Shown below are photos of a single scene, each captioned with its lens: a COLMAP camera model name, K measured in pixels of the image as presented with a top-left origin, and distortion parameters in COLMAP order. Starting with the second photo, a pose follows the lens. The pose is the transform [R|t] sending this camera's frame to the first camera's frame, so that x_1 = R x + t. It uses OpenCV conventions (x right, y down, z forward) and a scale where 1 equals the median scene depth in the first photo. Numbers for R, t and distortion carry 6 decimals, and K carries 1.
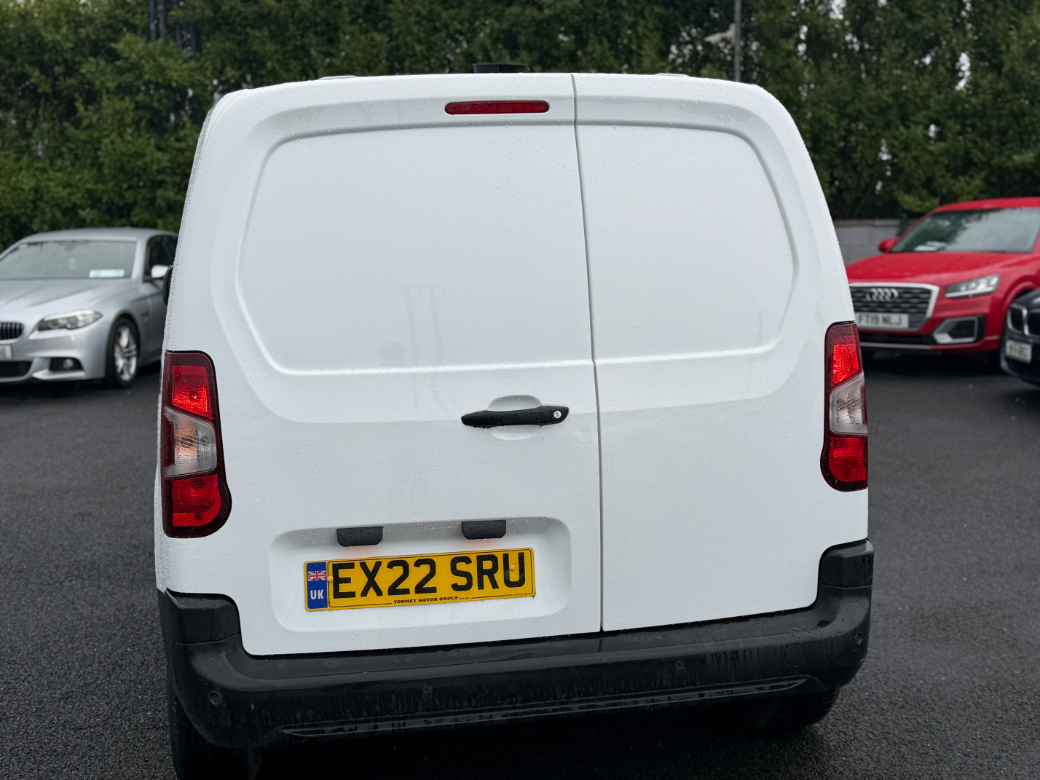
lens RADIAL K [[1263.0, 0, 520.0], [0, 1263.0, 390.0], [0, 0, 1]] dist [0.171451, -0.397772]
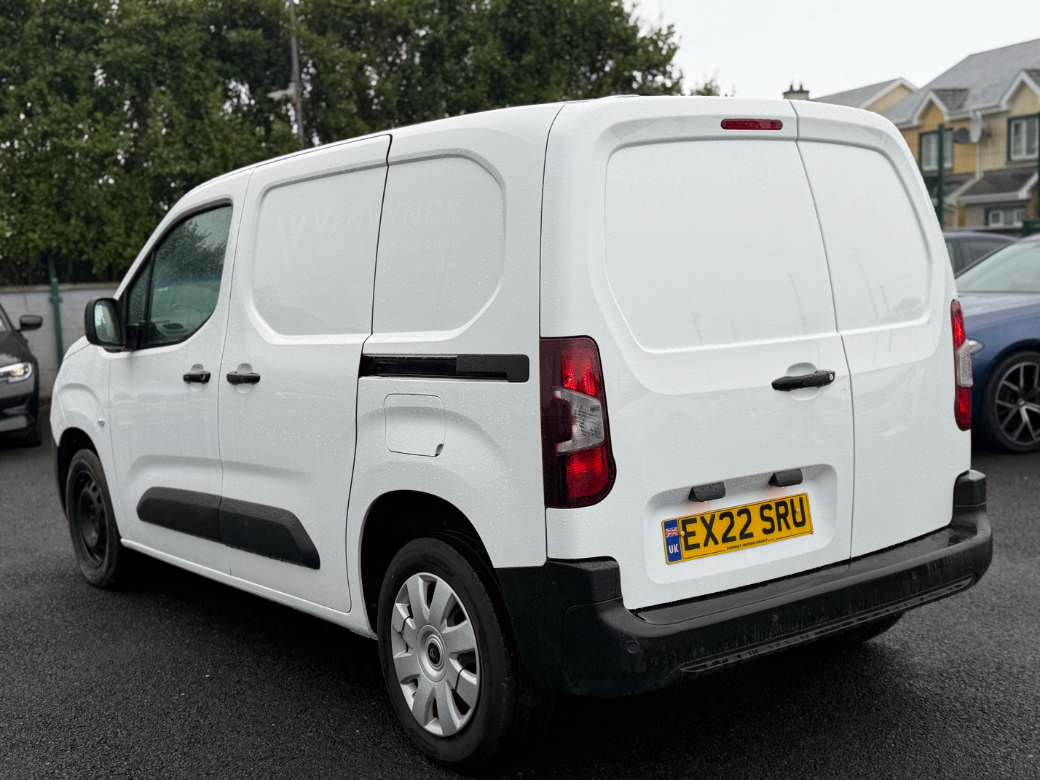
lens RADIAL K [[1263.0, 0, 520.0], [0, 1263.0, 390.0], [0, 0, 1]] dist [0.171451, -0.397772]
pose [[0.890238, -0.059180, 0.451634, -0.772580], [0.081527, 0.996215, -0.030163, 0.043460], [-0.448140, 0.063672, 0.891693, 0.051534]]
